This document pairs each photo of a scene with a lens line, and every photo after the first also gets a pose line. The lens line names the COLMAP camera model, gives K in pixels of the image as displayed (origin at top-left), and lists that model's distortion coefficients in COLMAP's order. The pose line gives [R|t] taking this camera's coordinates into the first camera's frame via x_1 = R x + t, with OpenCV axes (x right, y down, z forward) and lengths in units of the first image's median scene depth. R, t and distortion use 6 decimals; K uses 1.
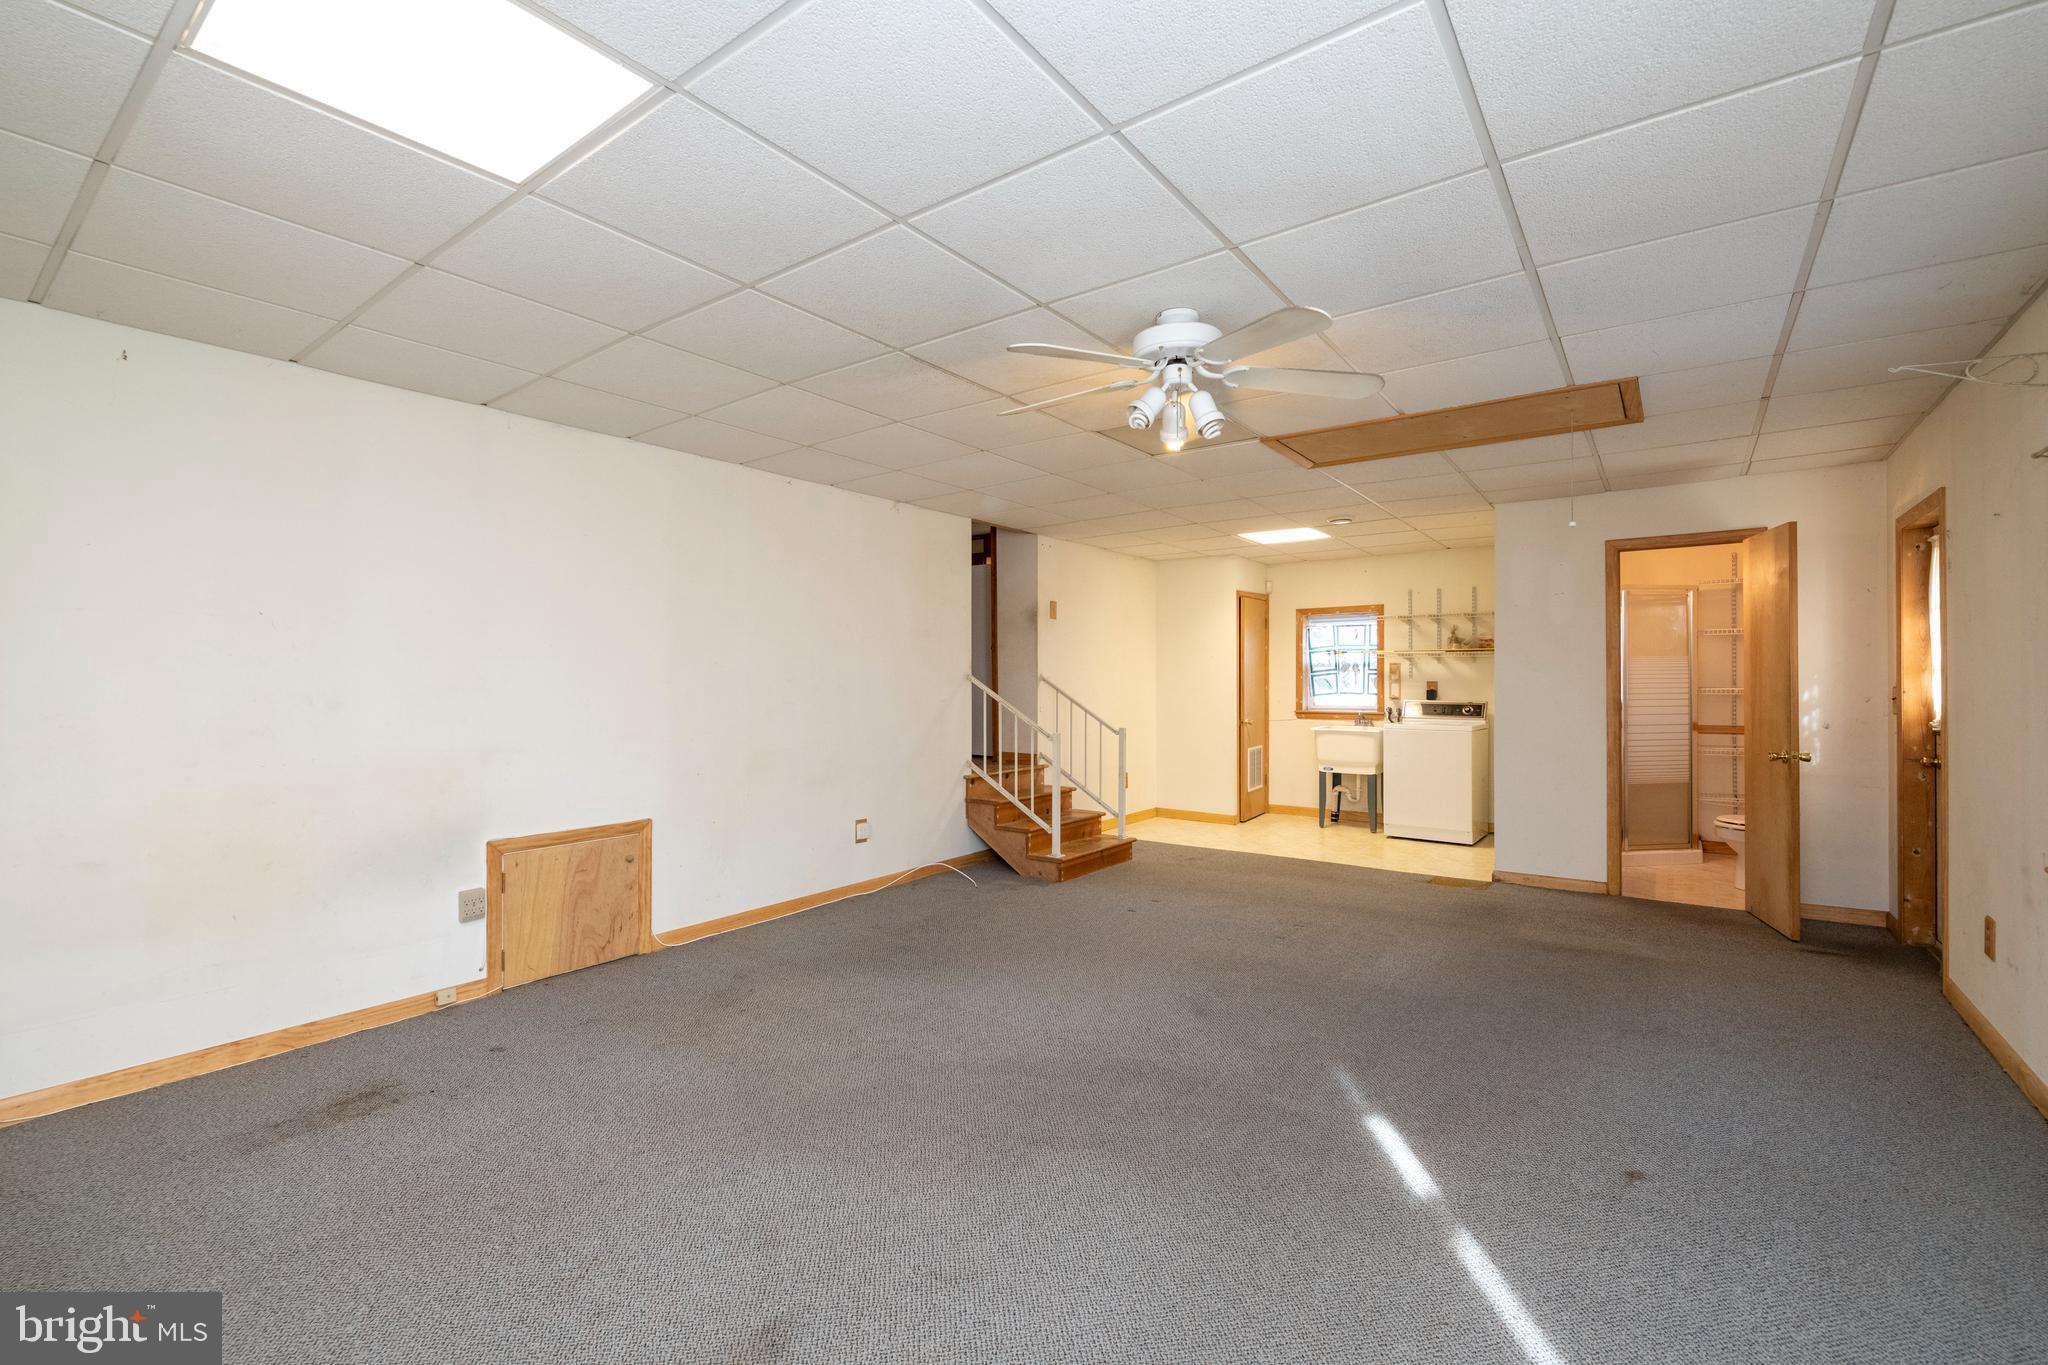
lens RADIAL K [[873.6, 0, 1019.7], [0, 873.6, 679.9], [0, 0, 1]] dist [0.013409, -0.007270]
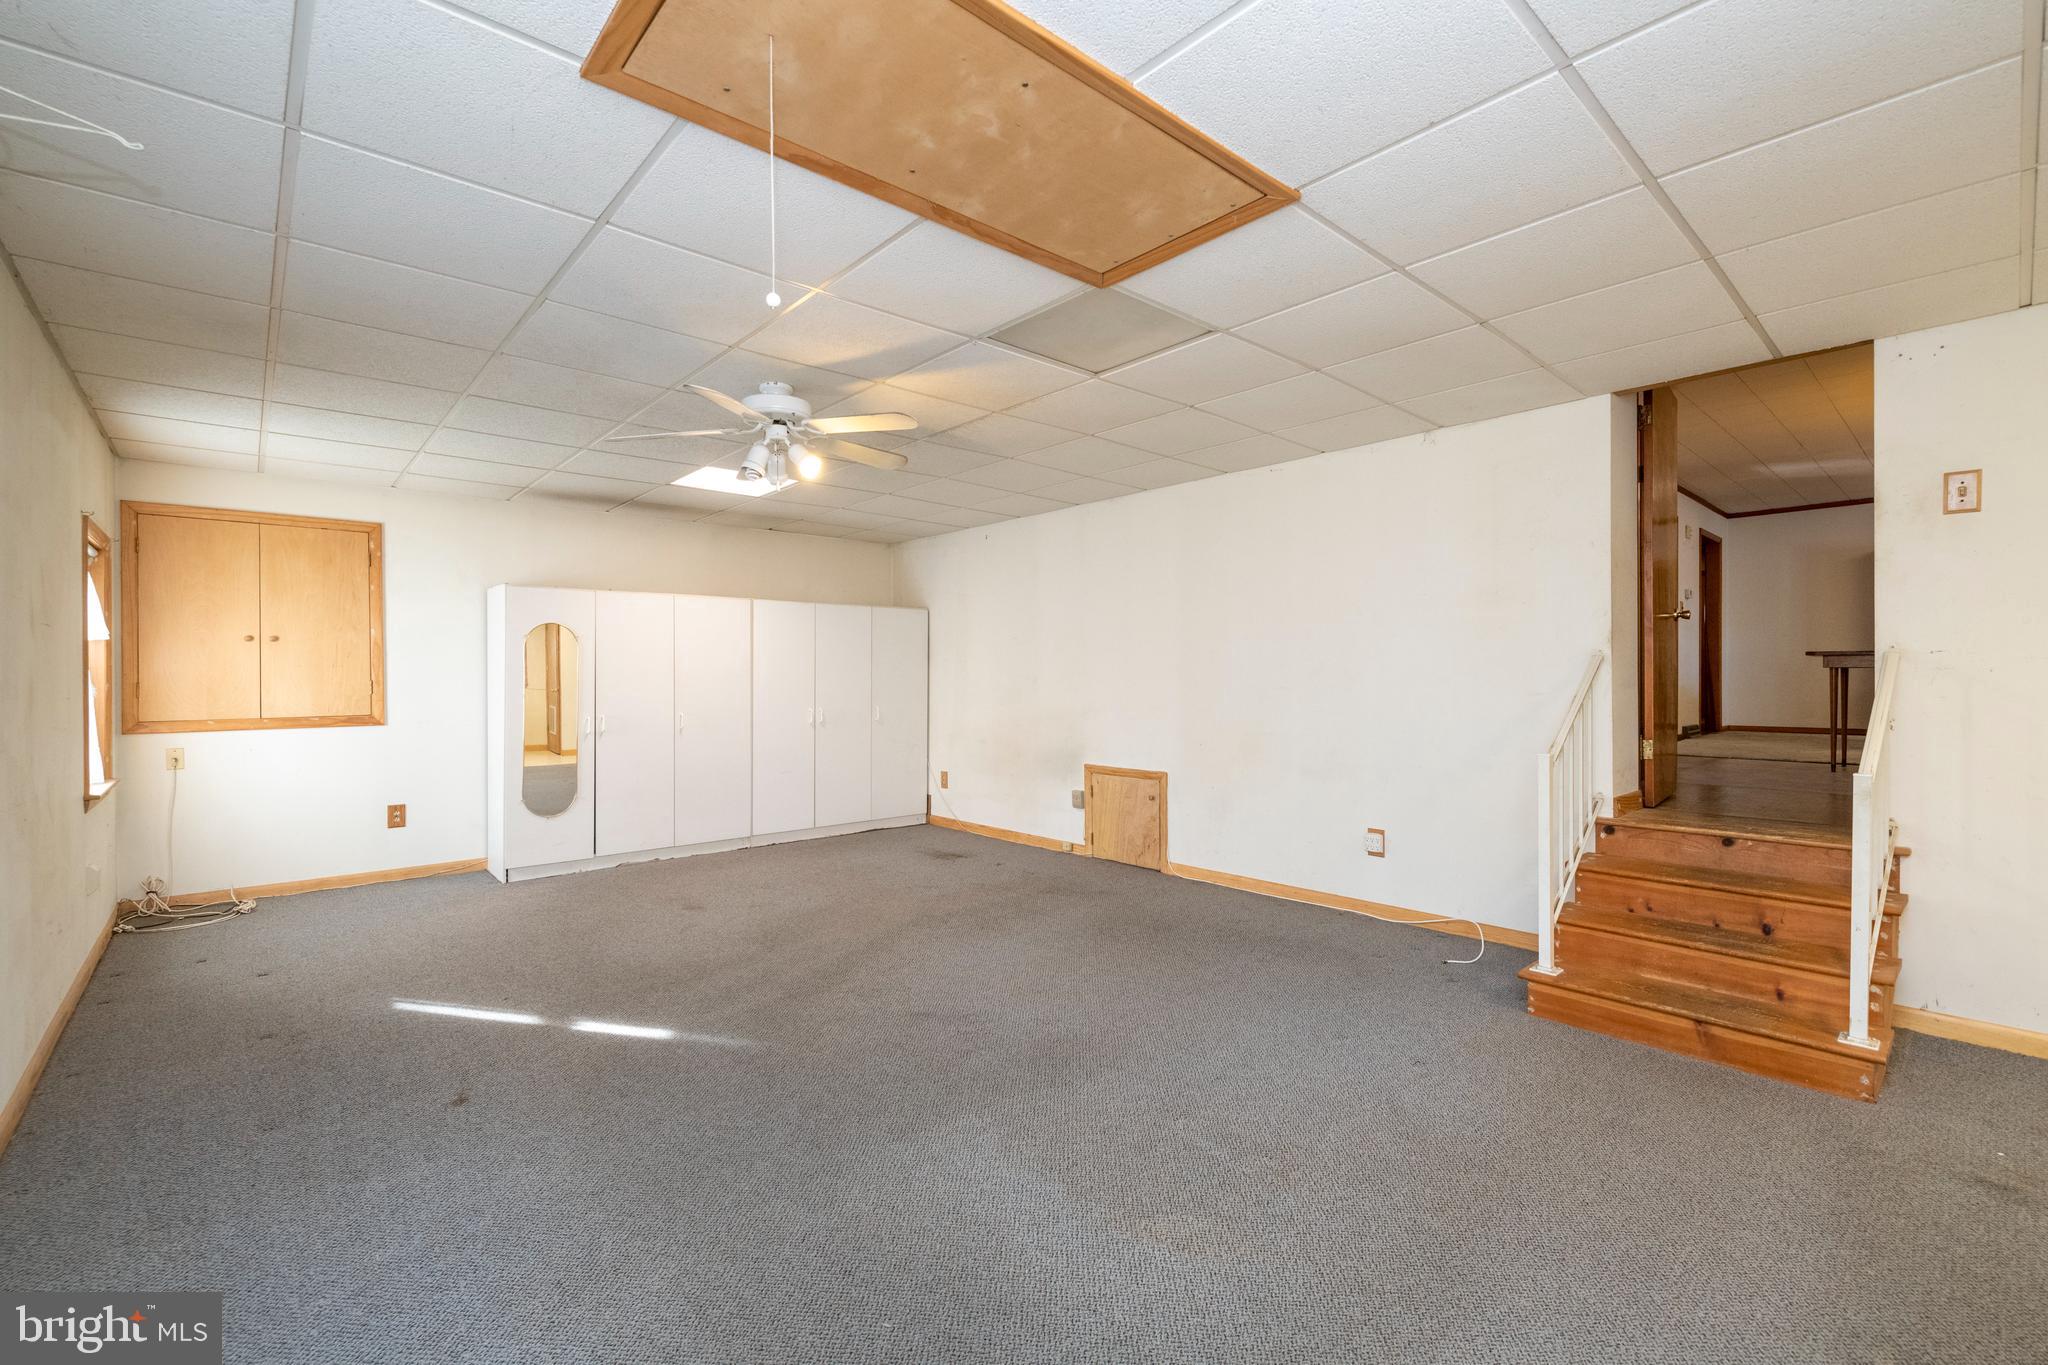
lens RADIAL K [[873.6, 0, 1026.6], [0, 873.6, 682.9], [0, 0, 1]] dist [0.013409, -0.007270]
pose [[-0.201362, 0.014279, -0.979413, 0.560217], [0.006221, 0.999892, 0.013298, 0.003559], [0.979497, -0.003415, -0.201429, 0.658300]]
